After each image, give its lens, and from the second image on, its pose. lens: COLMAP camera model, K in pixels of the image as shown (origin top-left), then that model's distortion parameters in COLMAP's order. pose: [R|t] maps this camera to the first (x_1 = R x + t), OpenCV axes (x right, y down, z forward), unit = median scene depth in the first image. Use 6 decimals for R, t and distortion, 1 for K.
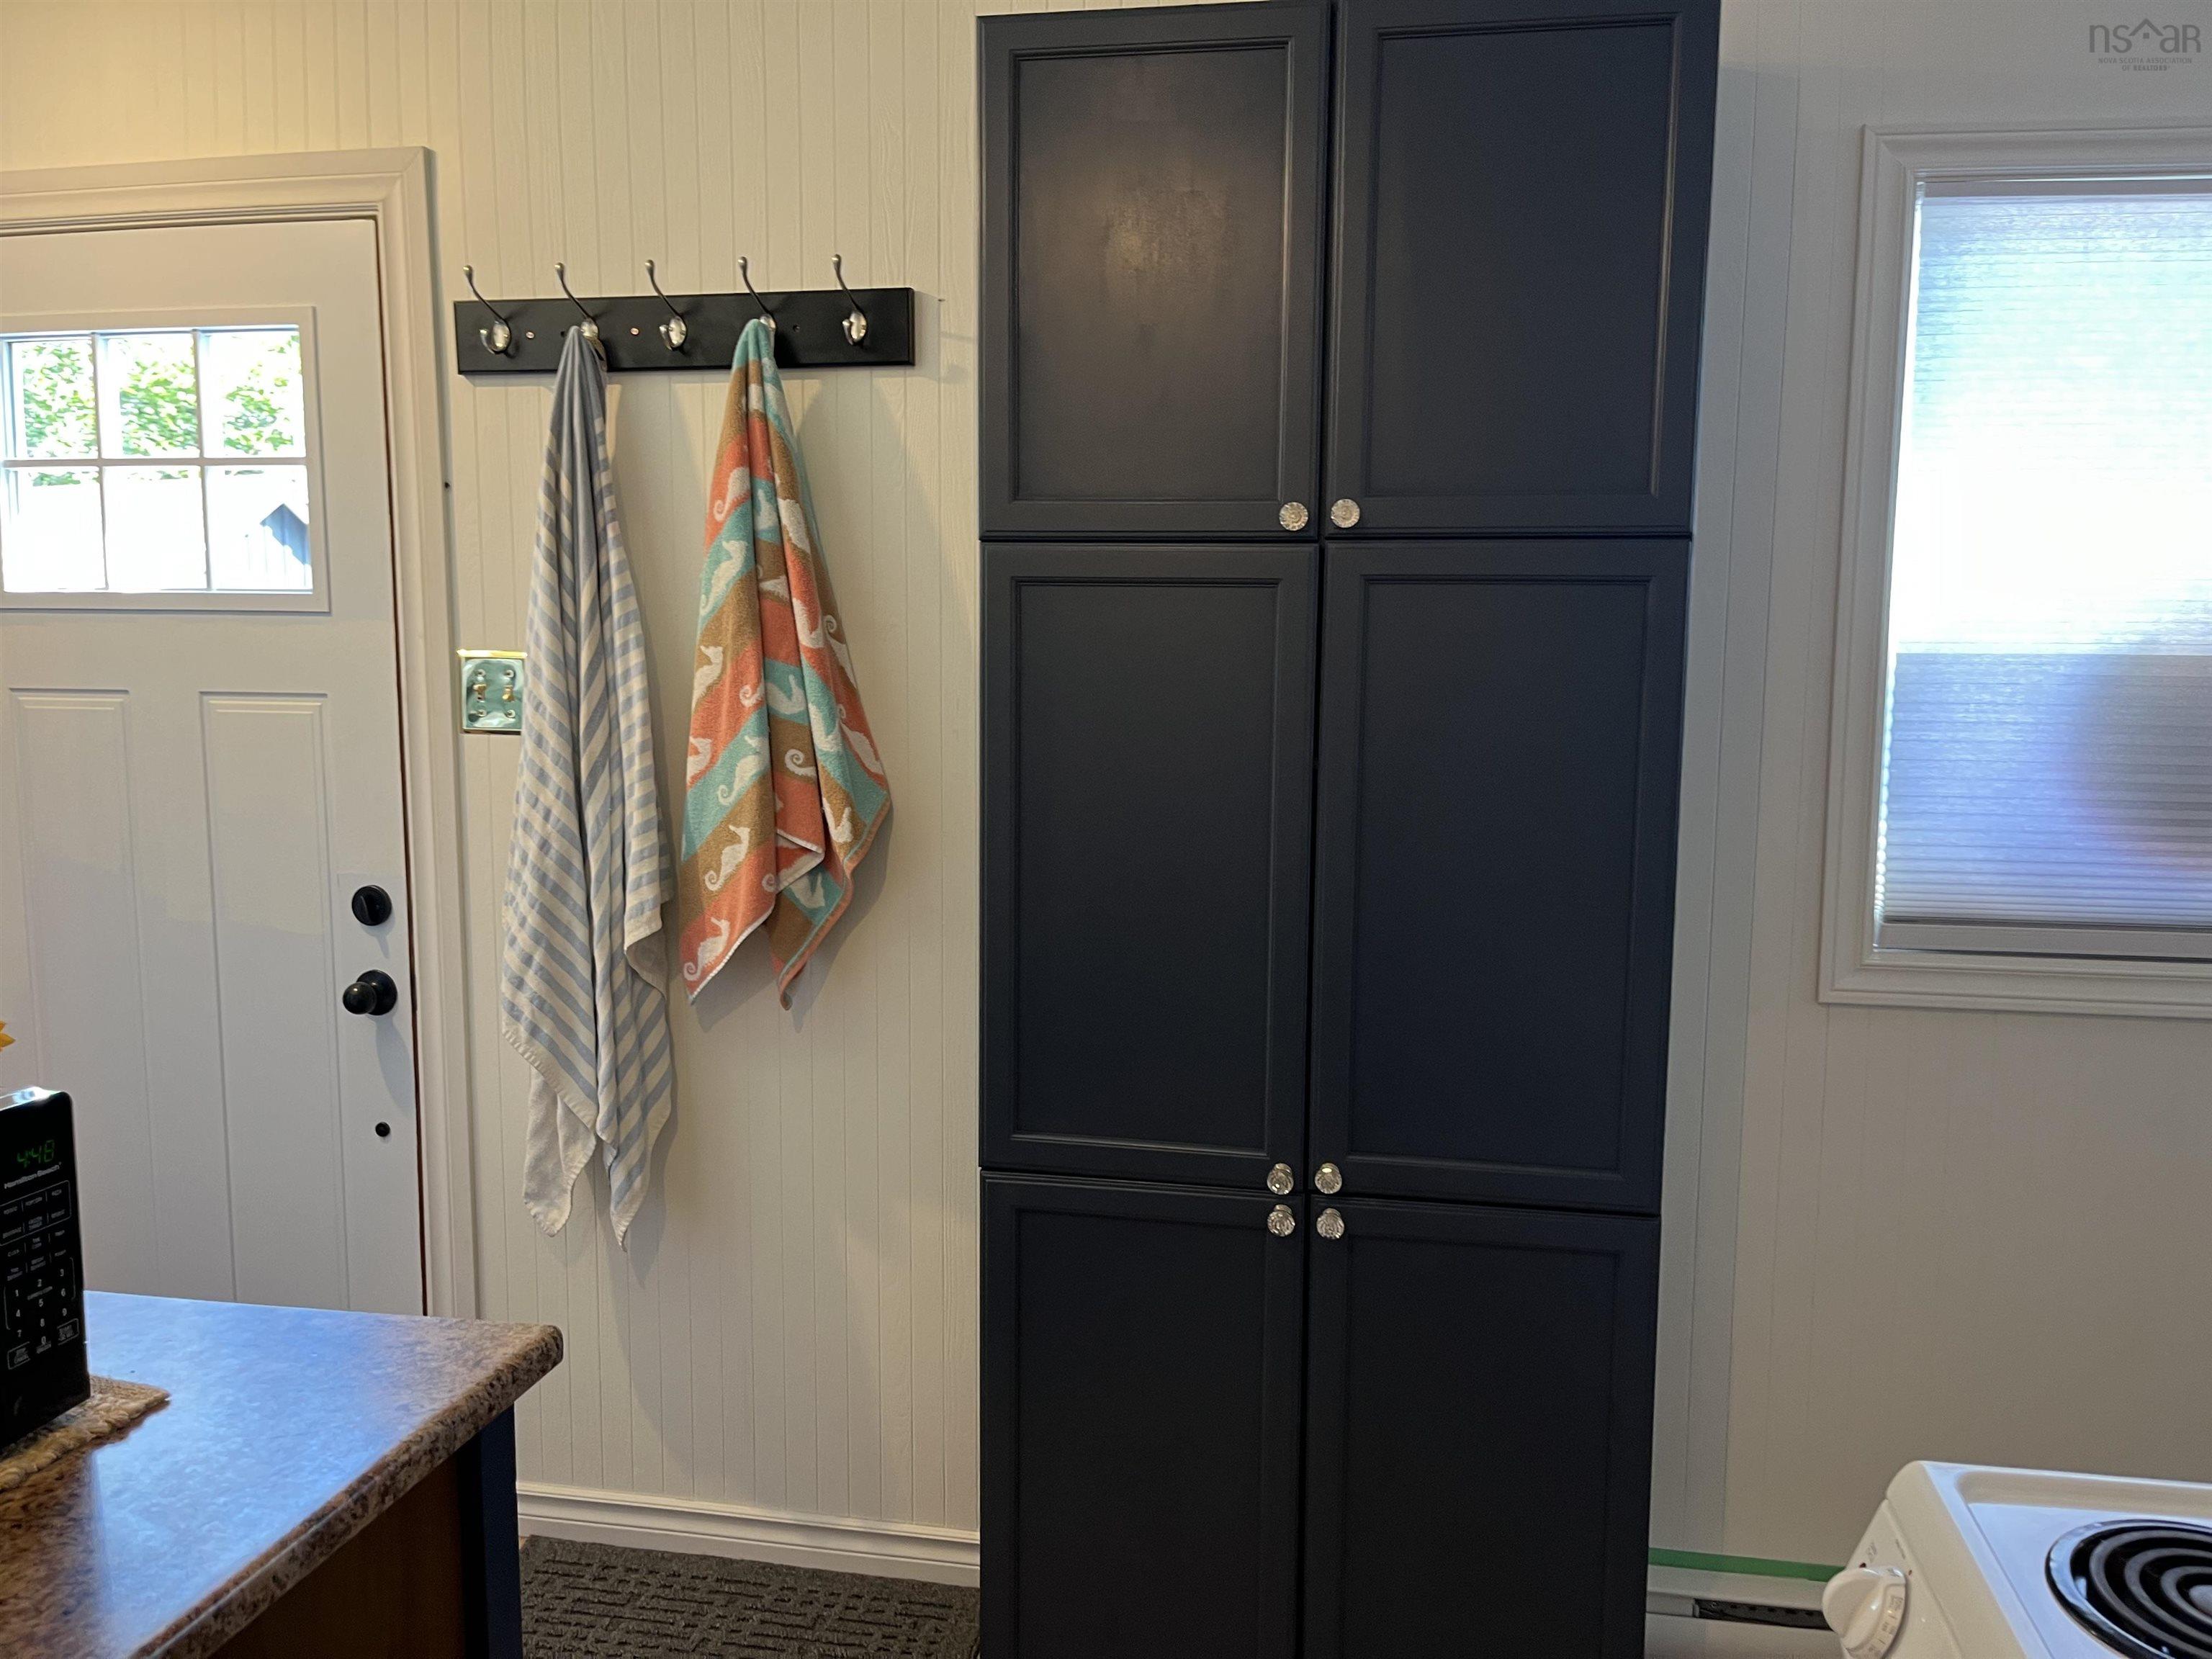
lens RADIAL K [[1676.9, 0, 1106.2], [0, 1676.9, 828.6], [0, 0, 1]] dist [0.055284, -0.077710]
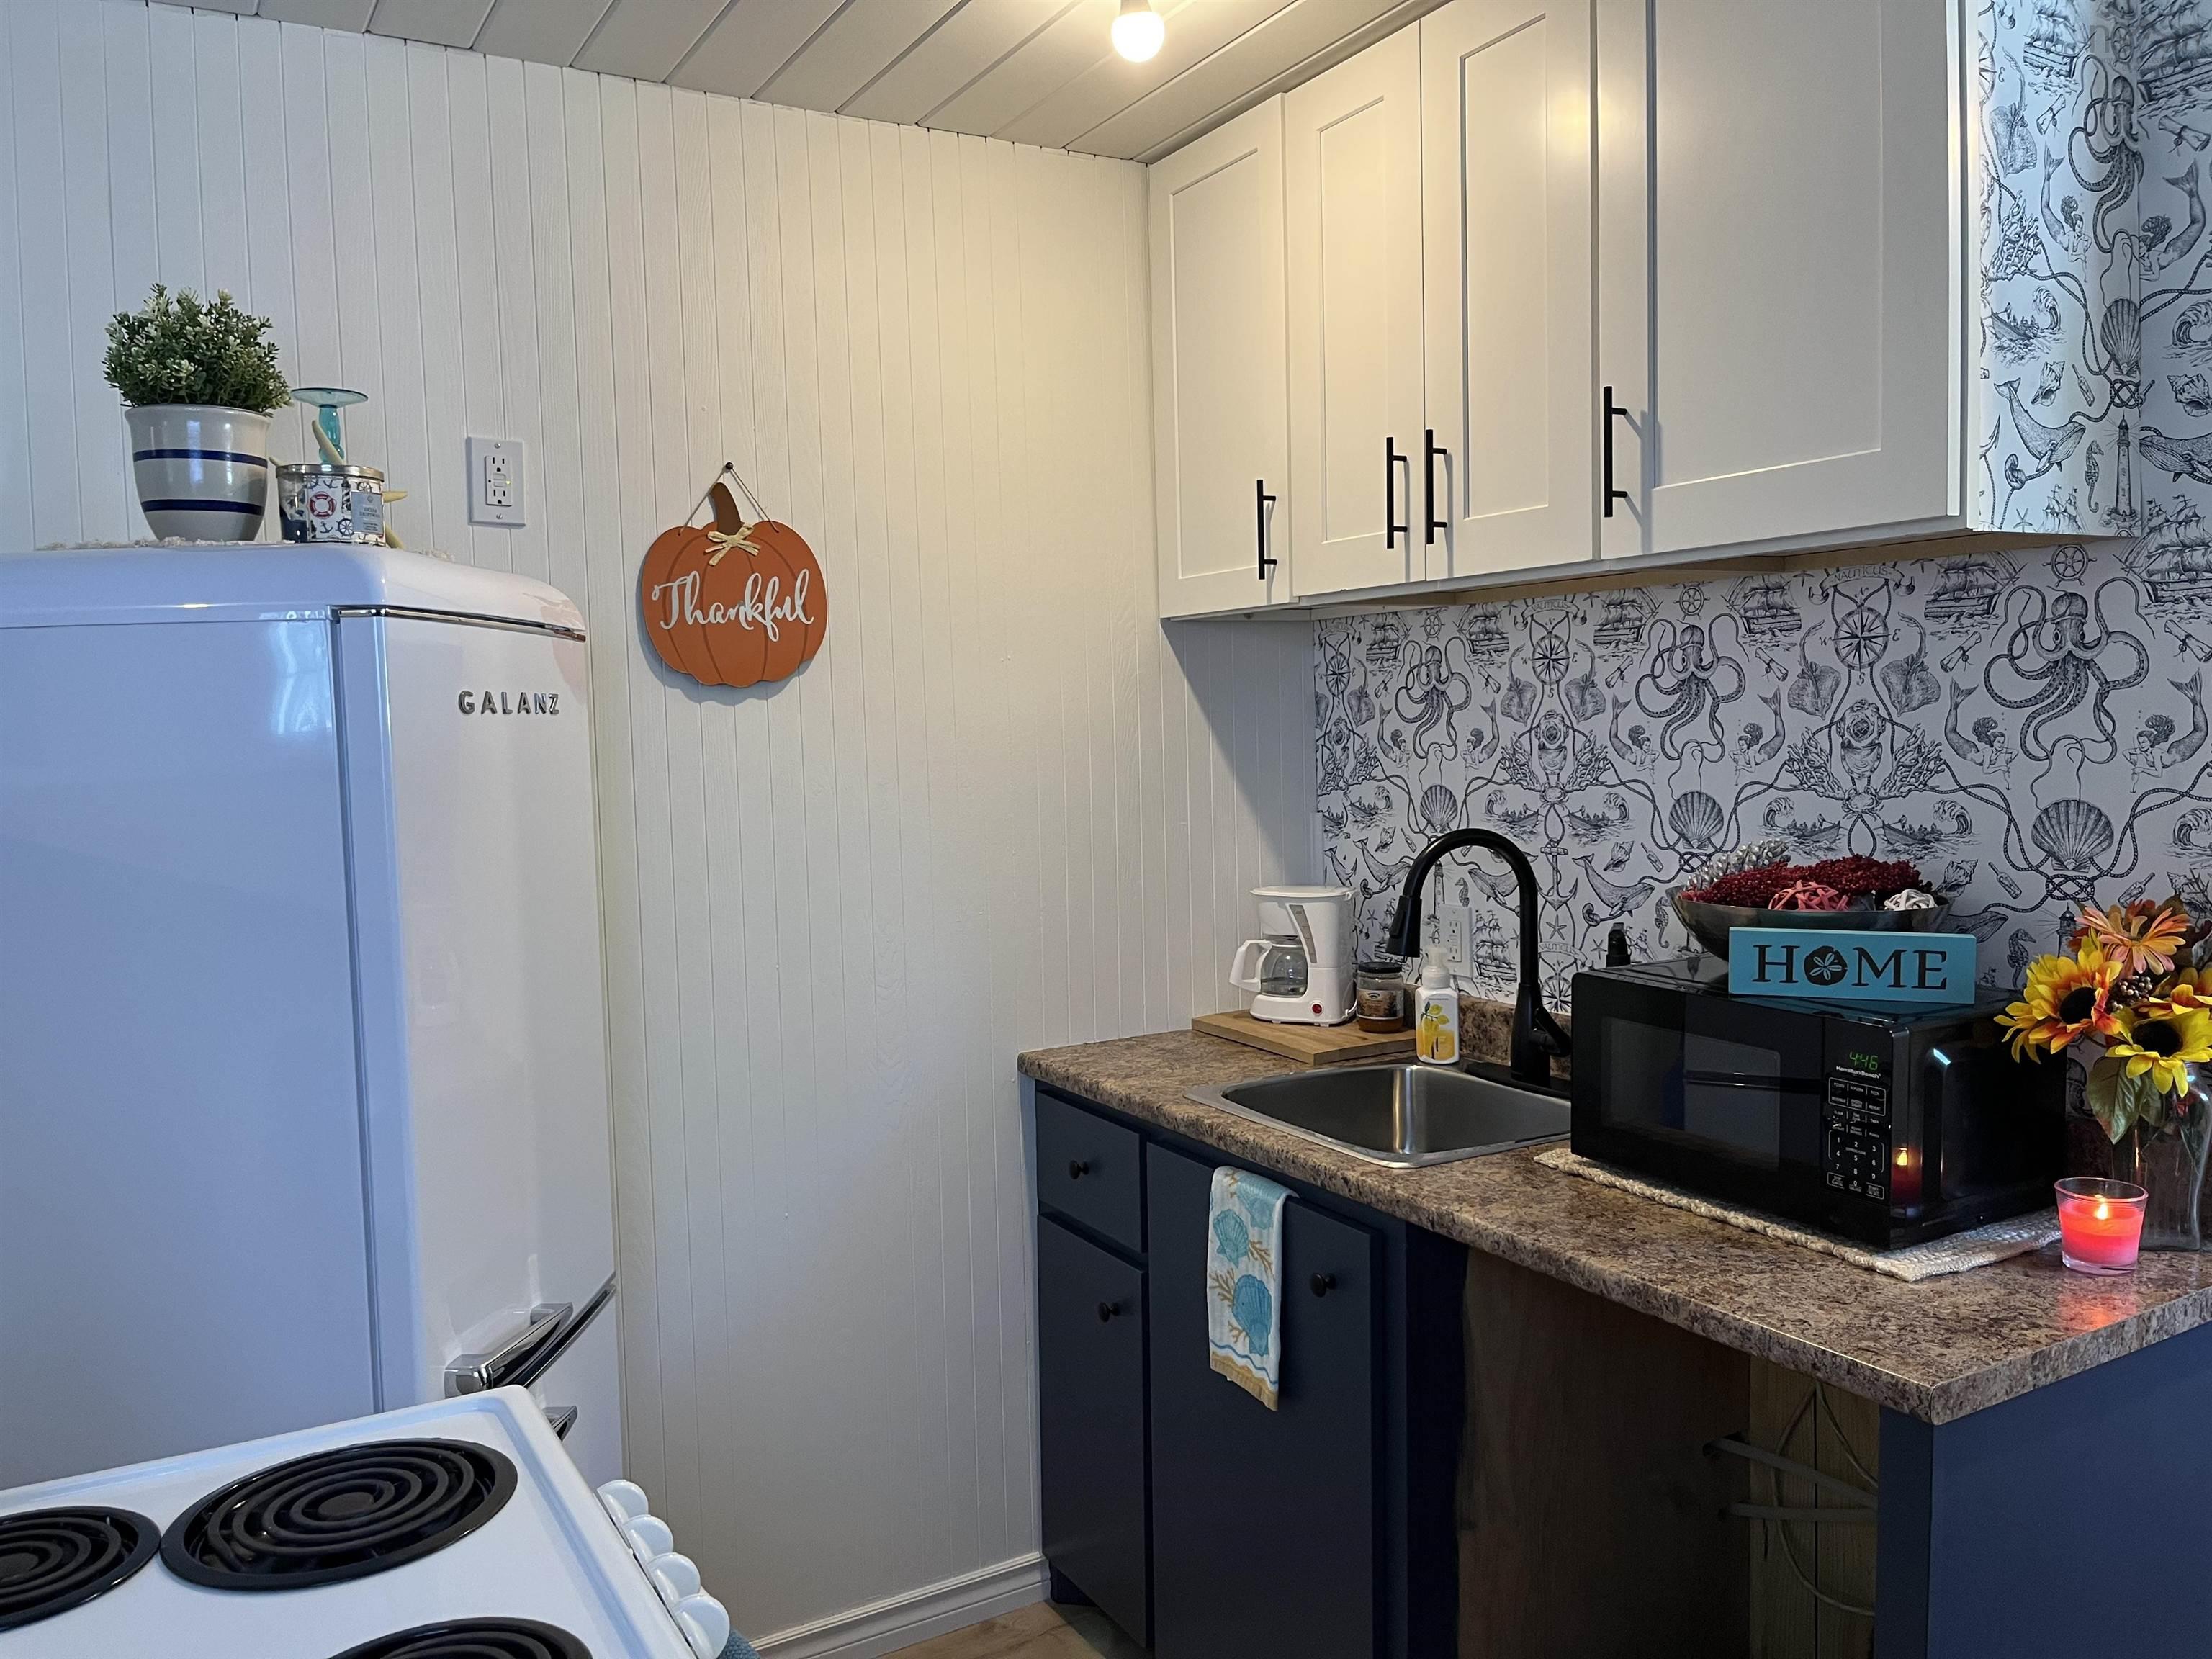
lens RADIAL K [[1676.9, 0, 1109.8], [0, 1676.9, 827.9], [0, 0, 1]] dist [0.055284, -0.077710]
pose [[-0.751052, 0.059665, -0.657542, 0.832746], [-0.052504, 0.987357, 0.149563, -0.197011], [0.658152, 0.146853, -0.738424, 1.630772]]
